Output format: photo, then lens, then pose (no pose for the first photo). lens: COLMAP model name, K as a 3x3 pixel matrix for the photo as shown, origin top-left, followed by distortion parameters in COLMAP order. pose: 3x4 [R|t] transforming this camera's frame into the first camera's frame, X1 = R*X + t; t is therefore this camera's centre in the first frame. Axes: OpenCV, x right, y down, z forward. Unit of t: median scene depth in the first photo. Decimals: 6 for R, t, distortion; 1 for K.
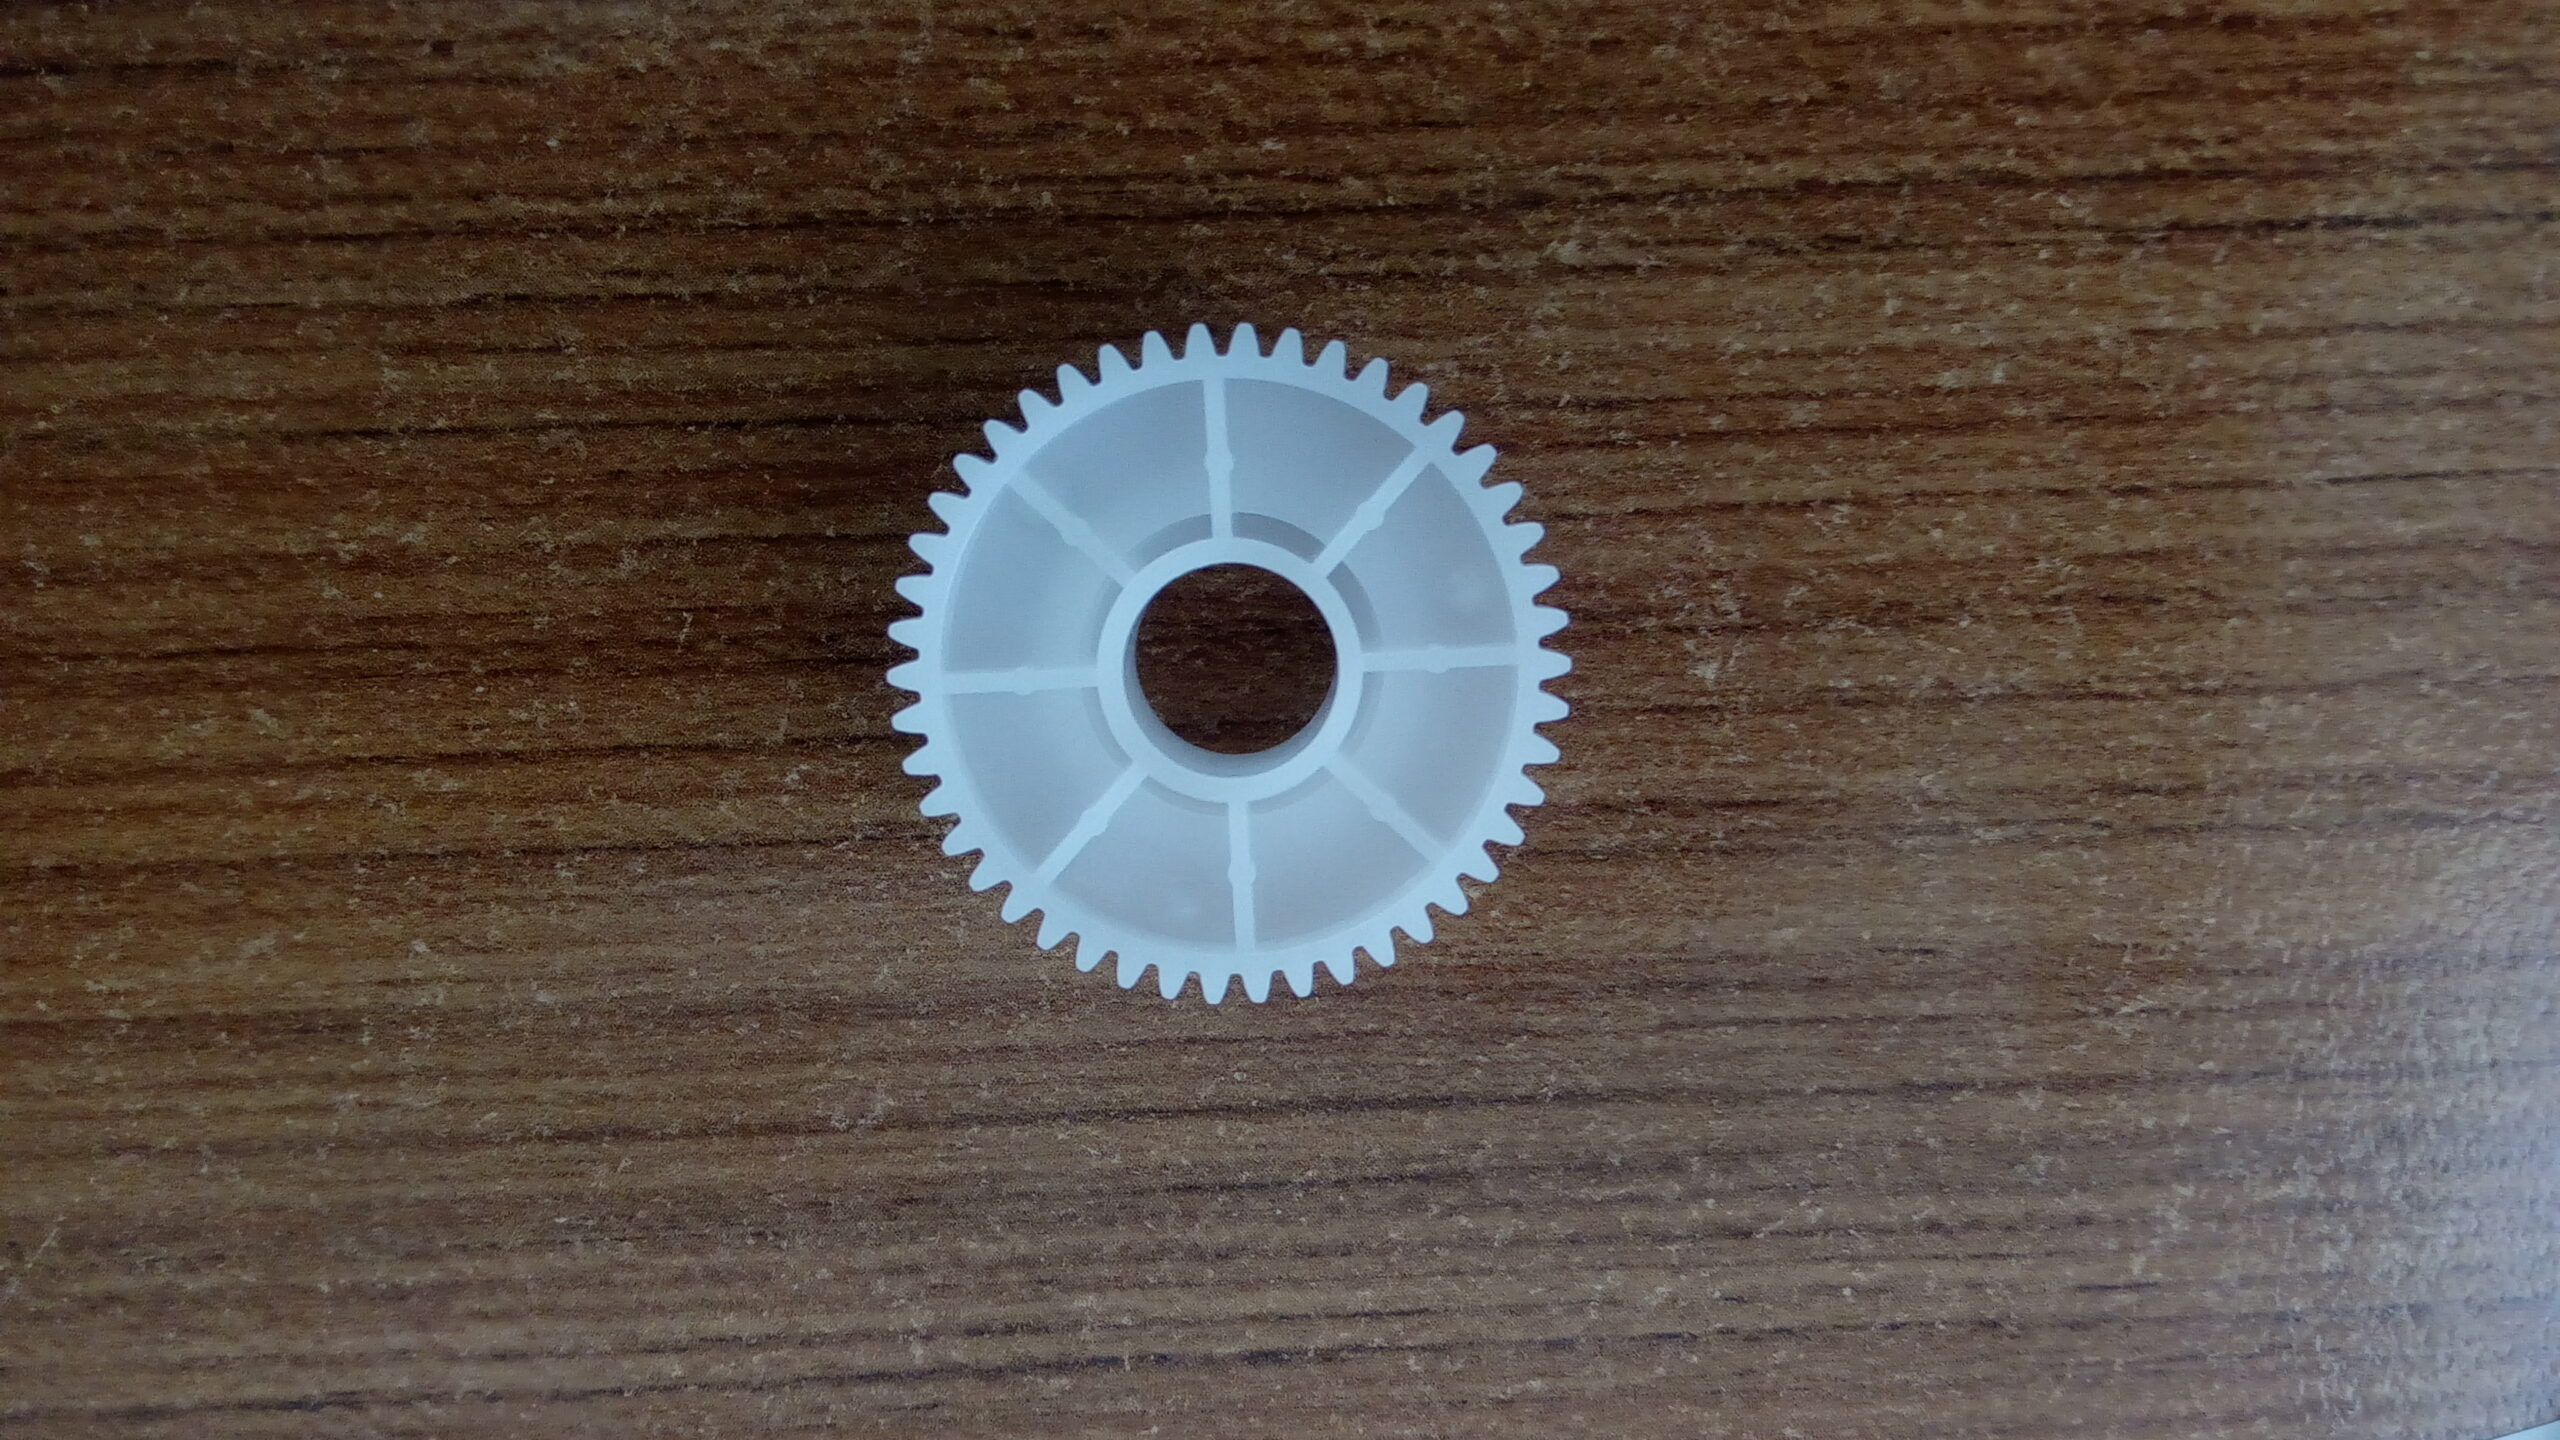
lens RADIAL K [[2013.4, 0, 1280.0], [0, 2013.4, 720.0], [0, 0, 1]] dist [0.093650, -0.193293]
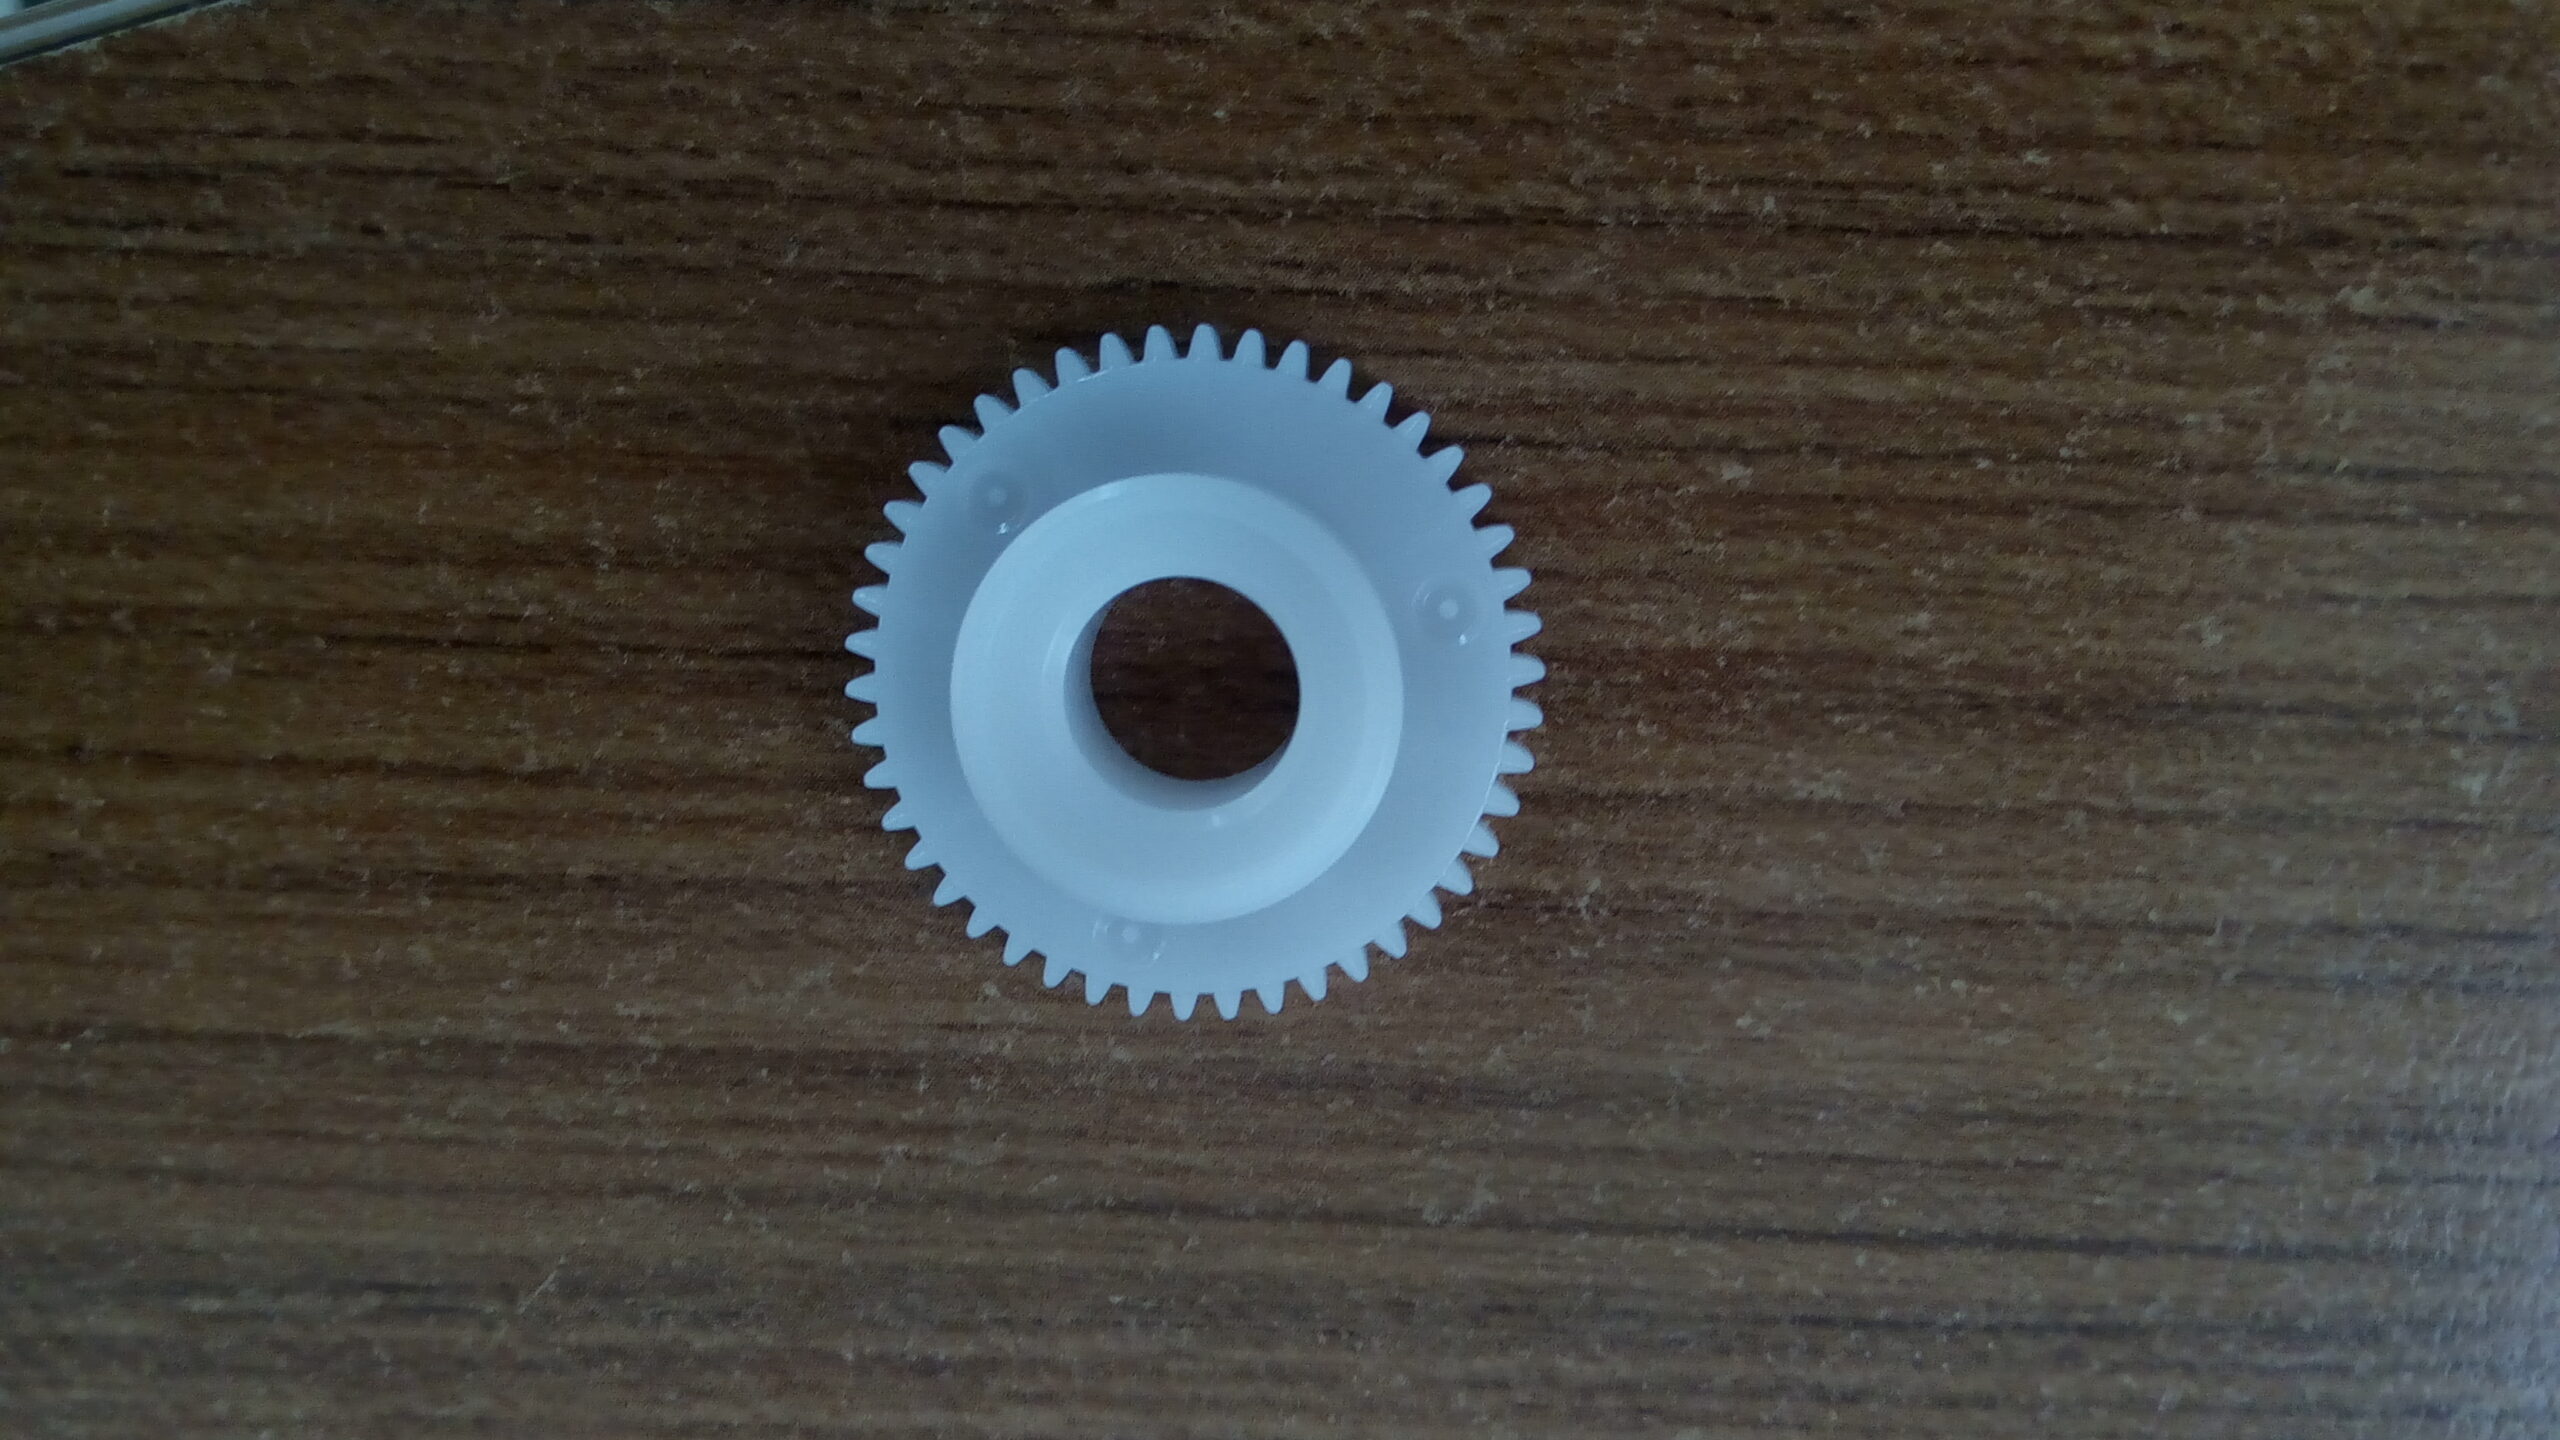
lens RADIAL K [[2013.4, 0, 1280.0], [0, 2013.4, 720.0], [0, 0, 1]] dist [0.093650, -0.193293]
pose [[0.943404, 0.095156, -0.317701, -0.016047], [-0.100327, 0.994955, 0.000086, -0.014123], [0.316107, 0.031793, 0.948191, 0.117254]]
